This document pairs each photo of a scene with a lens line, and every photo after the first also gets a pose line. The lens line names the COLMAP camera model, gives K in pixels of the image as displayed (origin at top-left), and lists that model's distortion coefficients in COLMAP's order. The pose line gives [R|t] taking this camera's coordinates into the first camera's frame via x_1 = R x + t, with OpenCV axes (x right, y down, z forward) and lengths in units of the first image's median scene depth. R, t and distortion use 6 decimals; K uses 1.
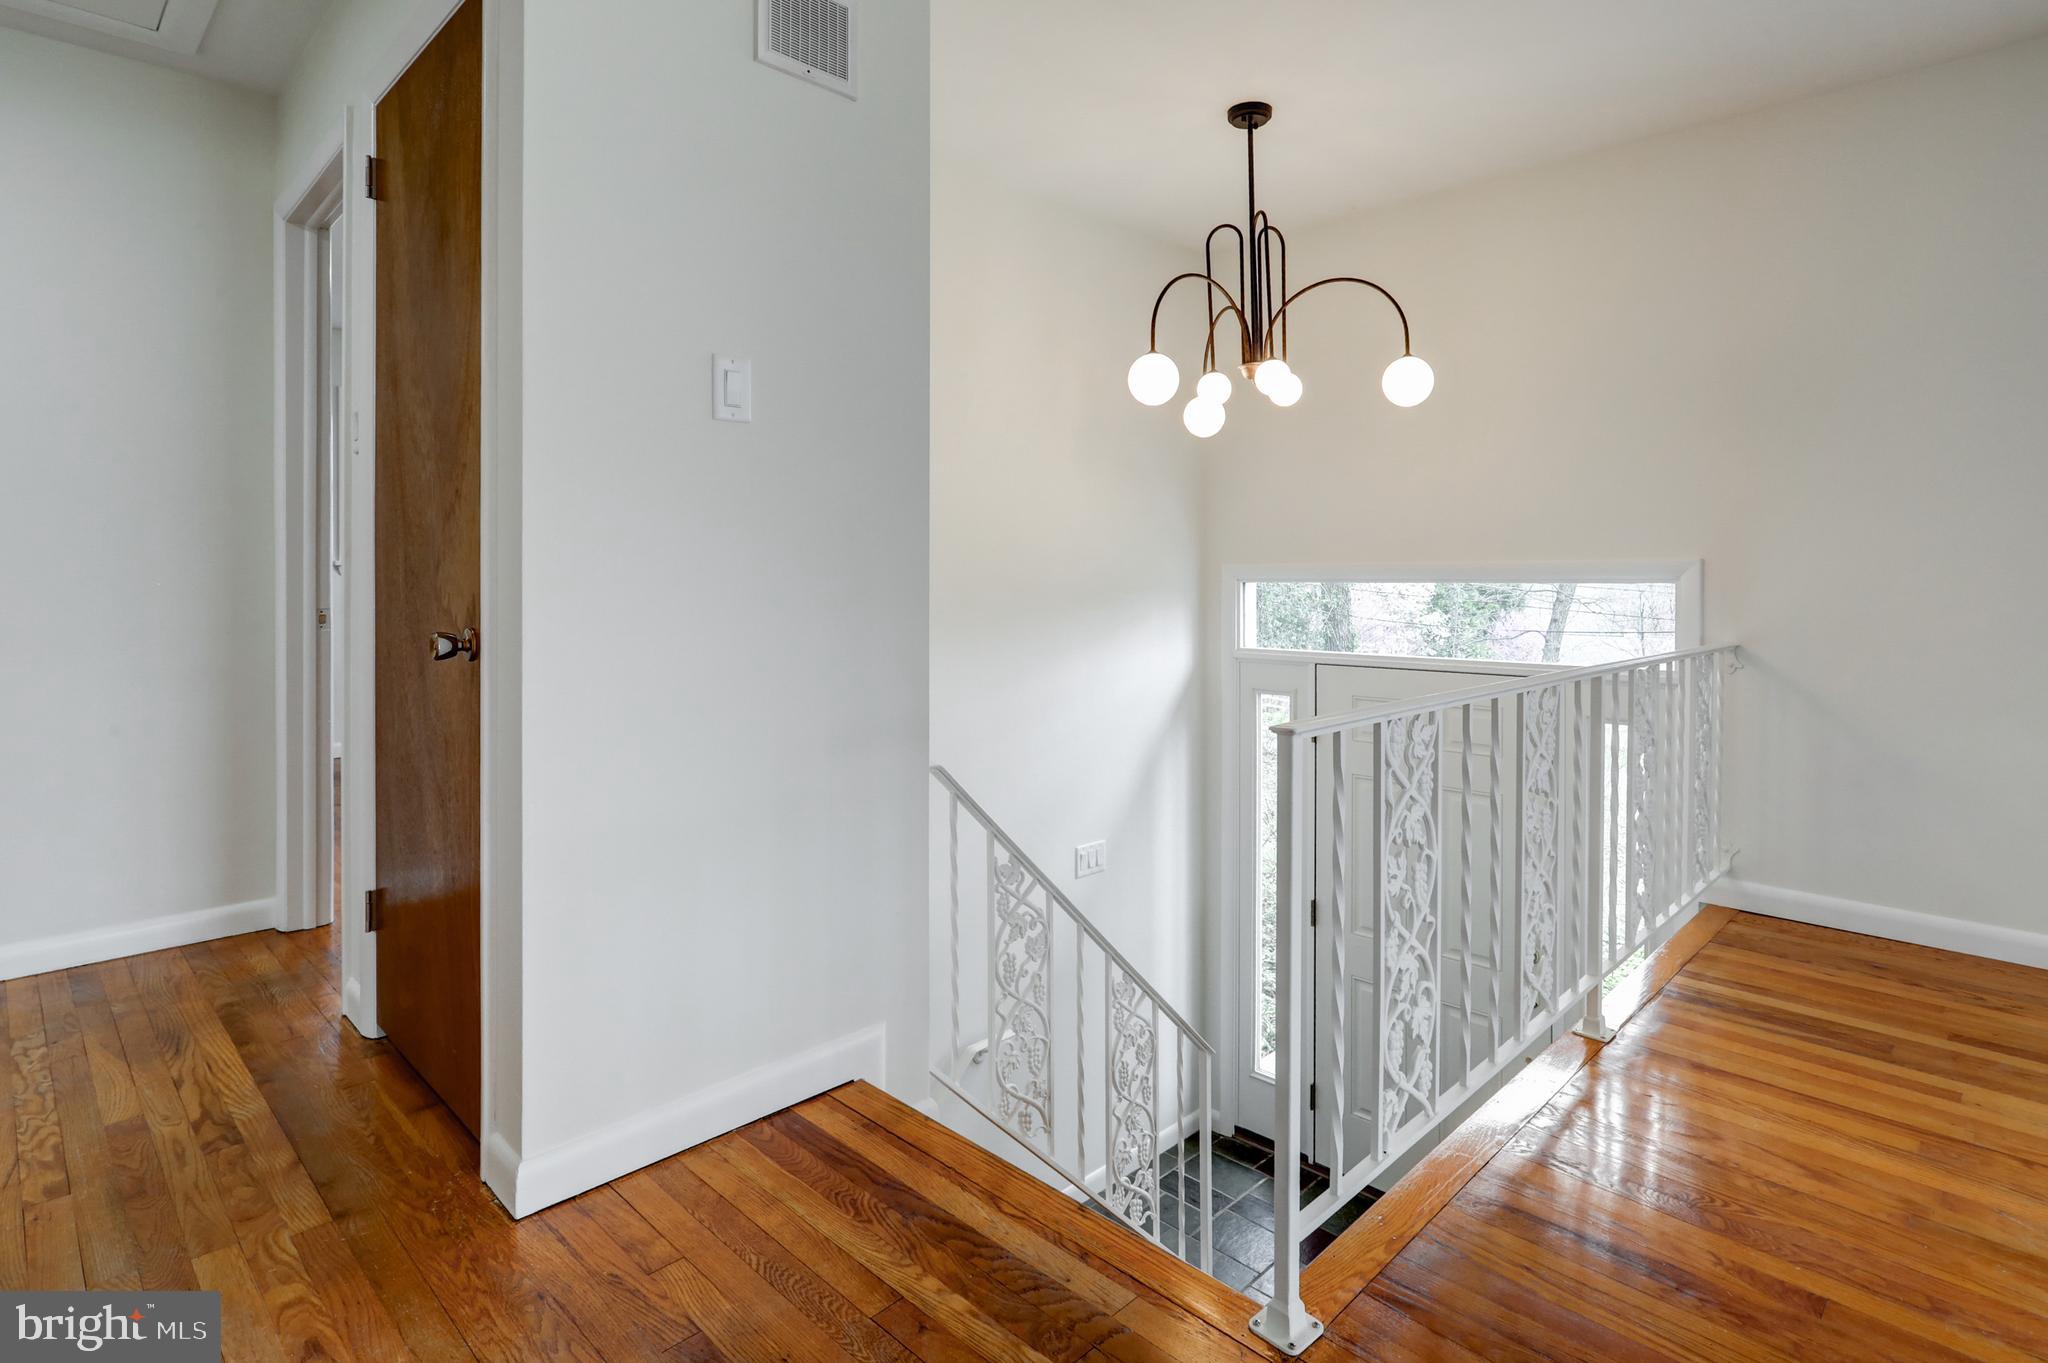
lens RADIAL K [[1049.1, 0, 1026.7], [0, 1049.1, 581.4], [0, 0, 1]] dist [-0.026133, -0.000325]
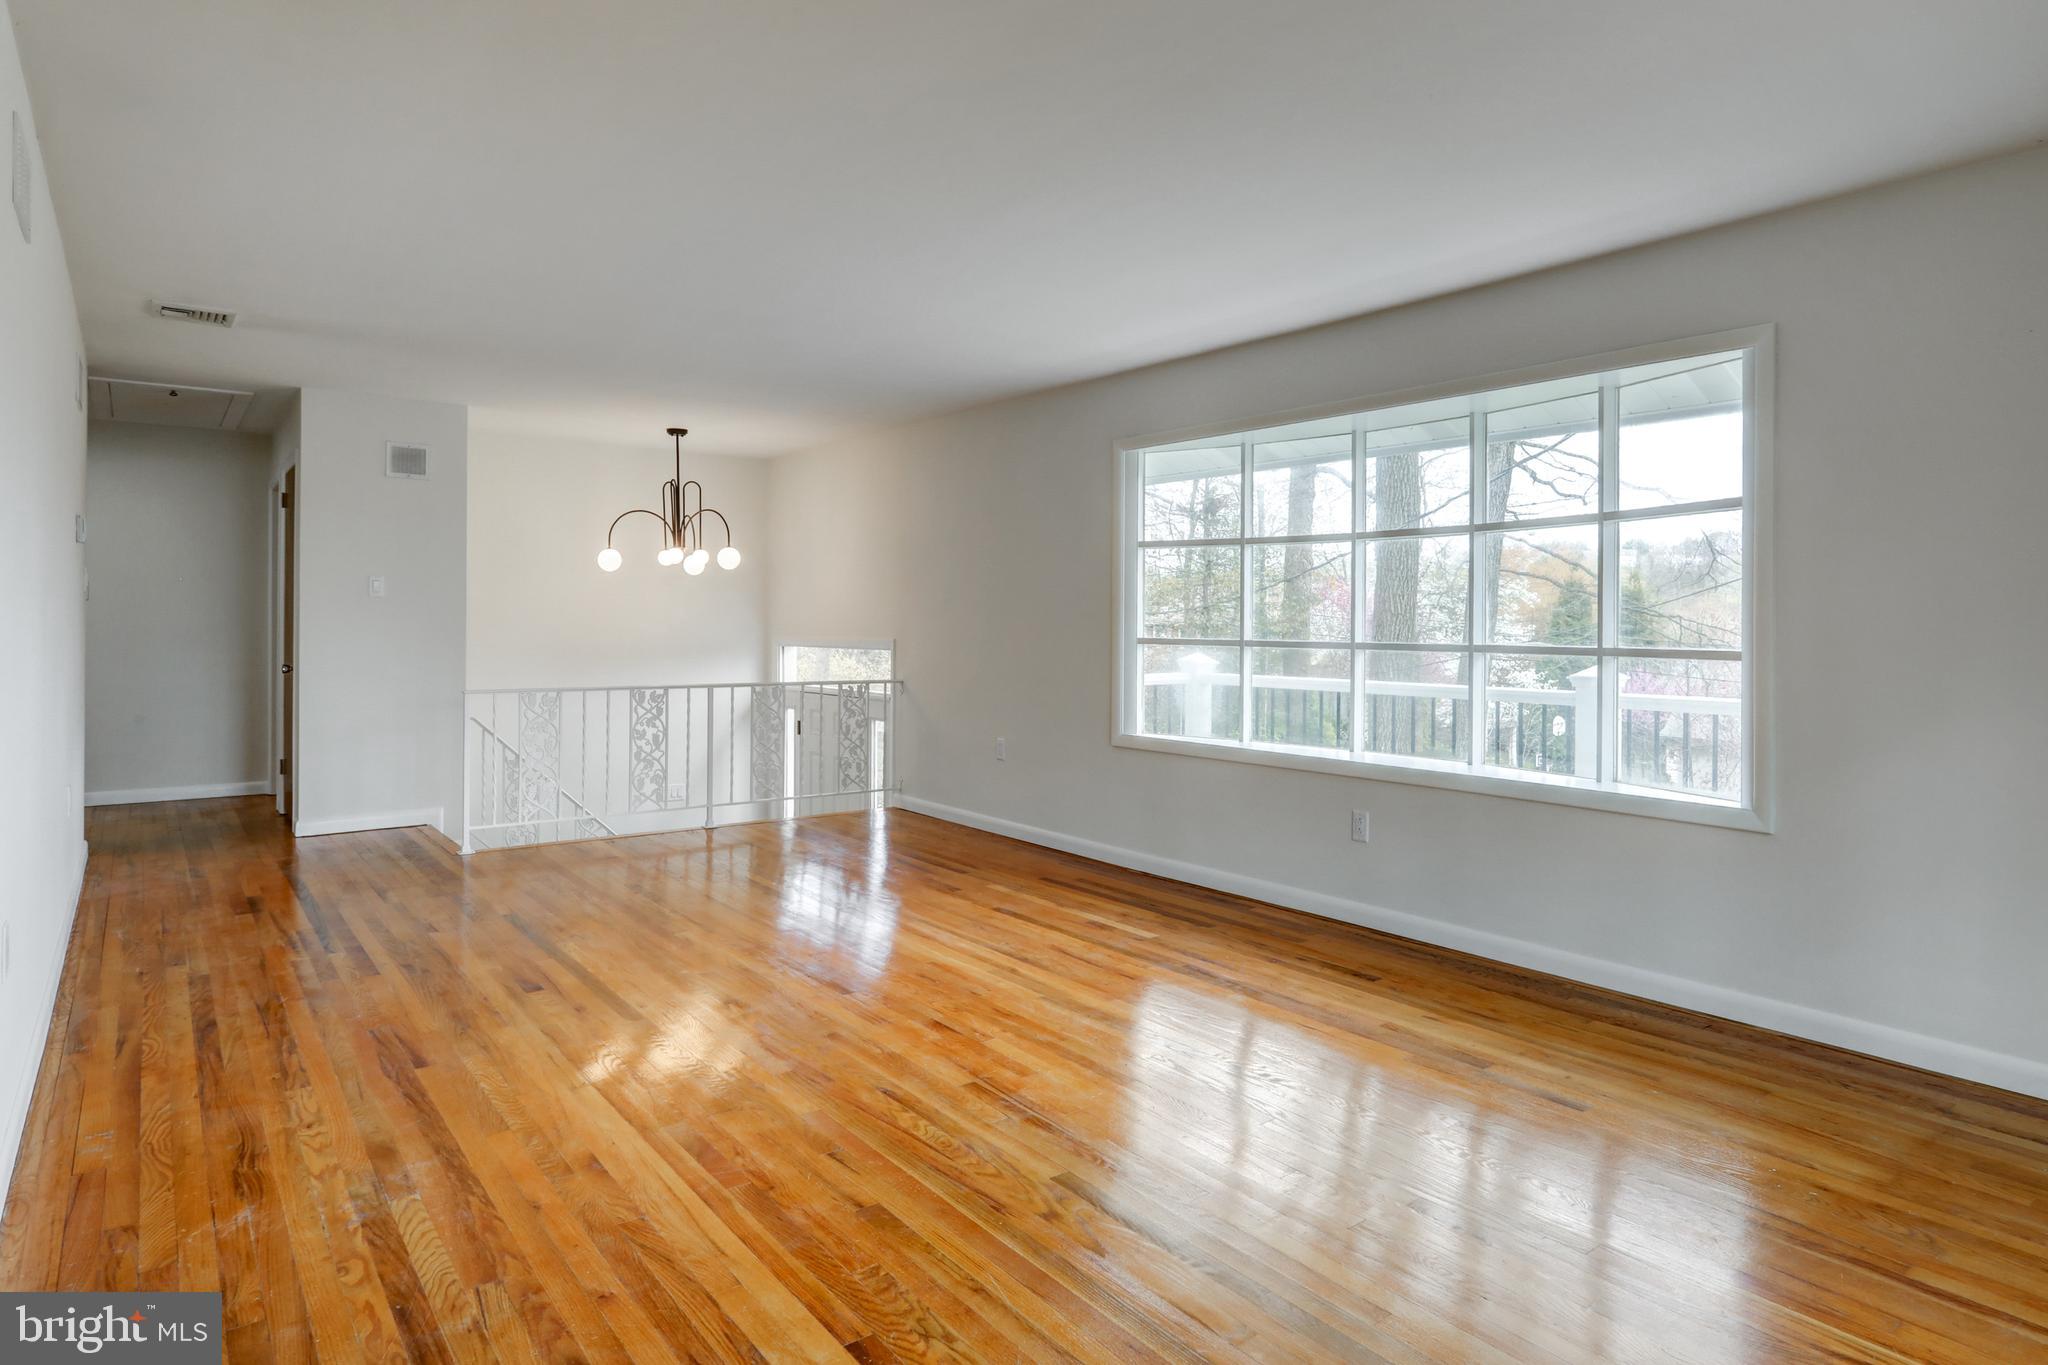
lens RADIAL K [[1162.7, 0, 1022.8], [0, 1162.7, 620.8], [0, 0, 1]] dist [-0.016034, 0.000067]
pose [[0.988835, 0.006390, -0.148876, 1.359538], [-0.007956, 0.999919, -0.009928, -0.040968], [0.148800, 0.011002, 0.988806, -1.342790]]
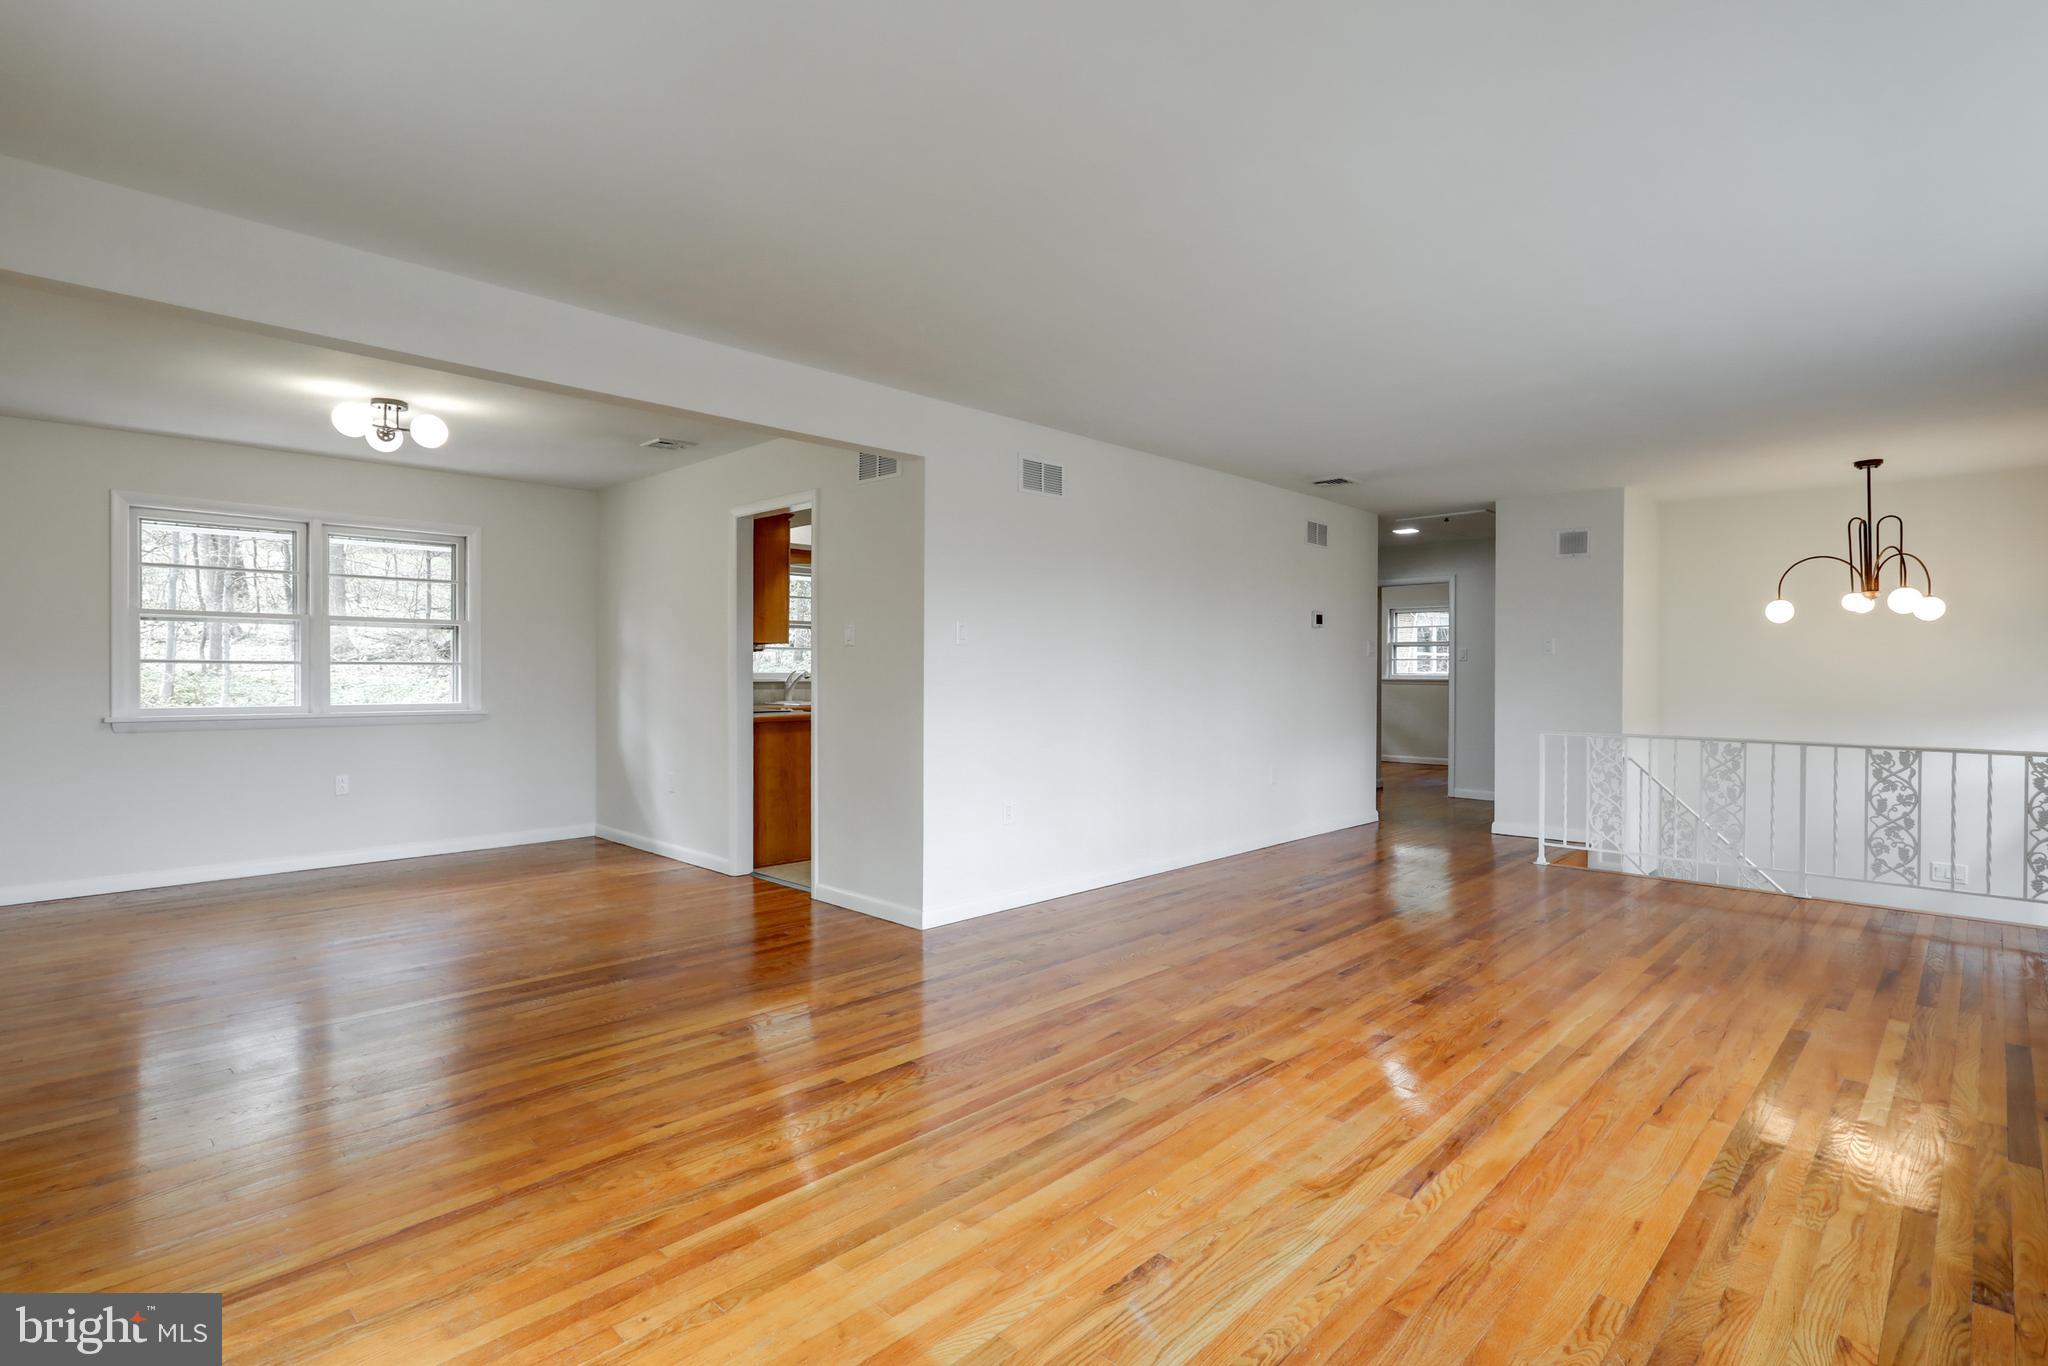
lens RADIAL K [[982.4, 0, 1024.0], [0, 982.4, 683.0], [0, 0, 1]] dist [0.000151, -0.000187]
pose [[-0.001770, 0.013119, -0.999912, 2.178158], [-0.011534, 0.999847, 0.013139, -0.047802], [0.999932, 0.011556, -0.001619, -0.601511]]
